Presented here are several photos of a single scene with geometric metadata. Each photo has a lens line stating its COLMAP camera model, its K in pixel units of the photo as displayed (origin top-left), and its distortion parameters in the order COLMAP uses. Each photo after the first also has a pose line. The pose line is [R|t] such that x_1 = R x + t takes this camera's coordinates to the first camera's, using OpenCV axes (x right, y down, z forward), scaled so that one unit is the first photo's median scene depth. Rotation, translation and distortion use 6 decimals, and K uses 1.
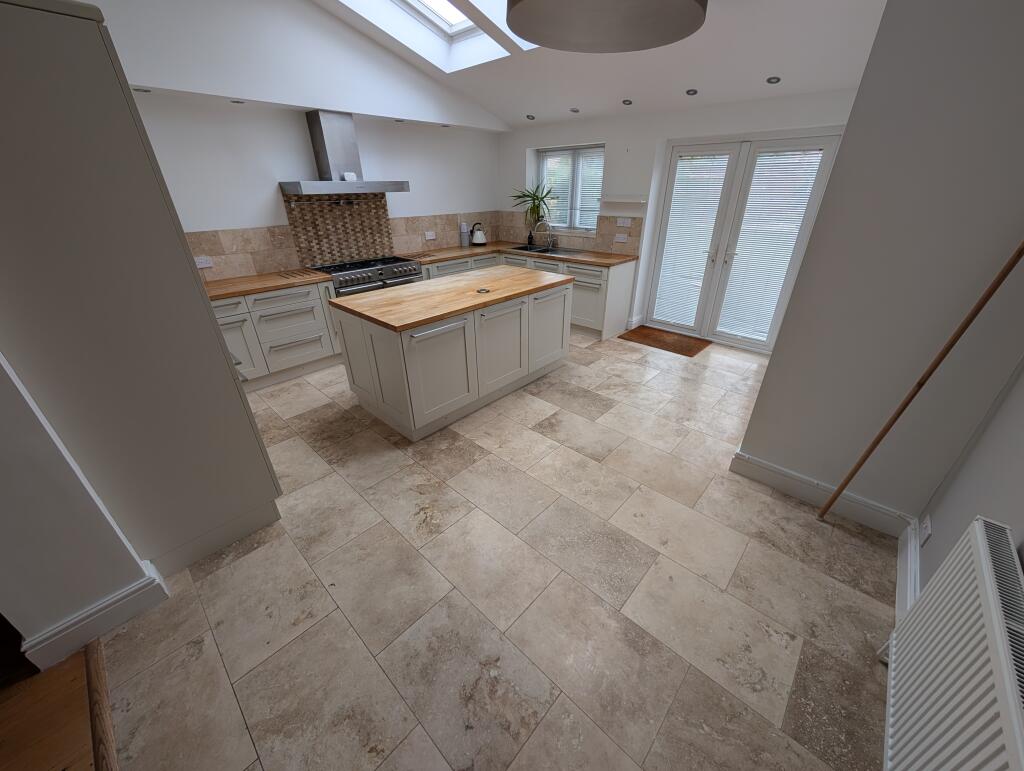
lens RADIAL K [[387.8, 0, 515.4], [0, 387.8, 388.4], [0, 0, 1]] dist [0.000710, 0.000159]
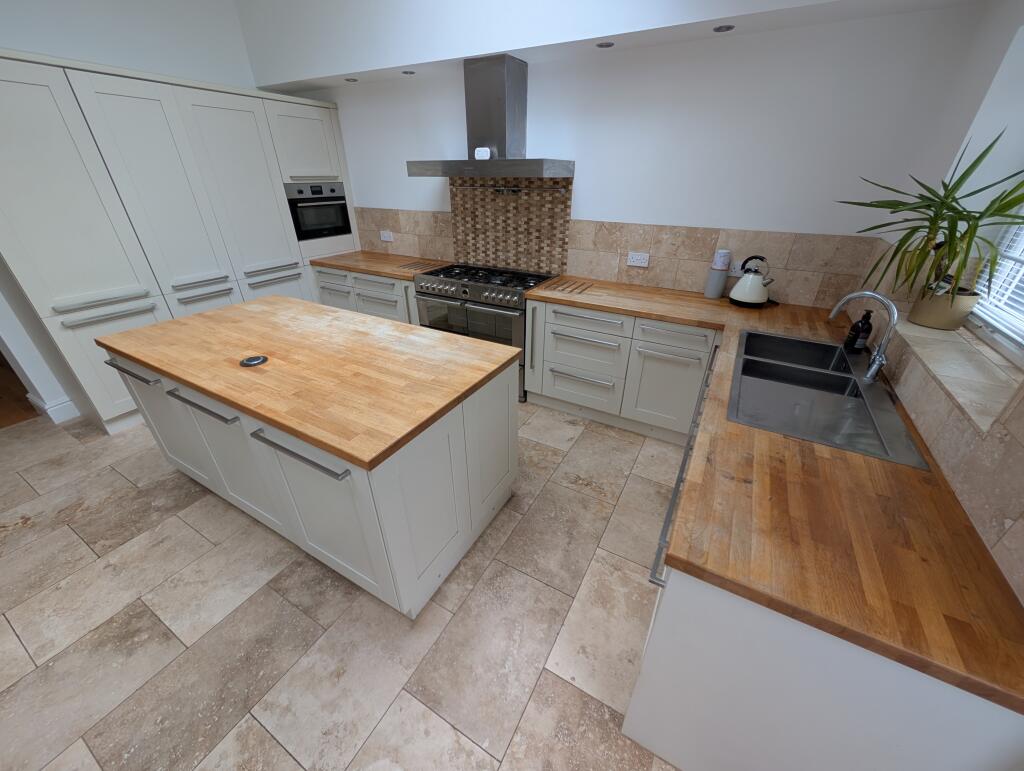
lens RADIAL K [[387.8, 0, 515.4], [0, 387.8, 388.4], [0, 0, 1]] dist [0.000710, 0.000159]
pose [[0.234062, 0.479189, -0.845927, 0.351834], [-0.458285, 0.821746, 0.338686, -0.417716], [0.857432, 0.308403, 0.411945, 0.808991]]
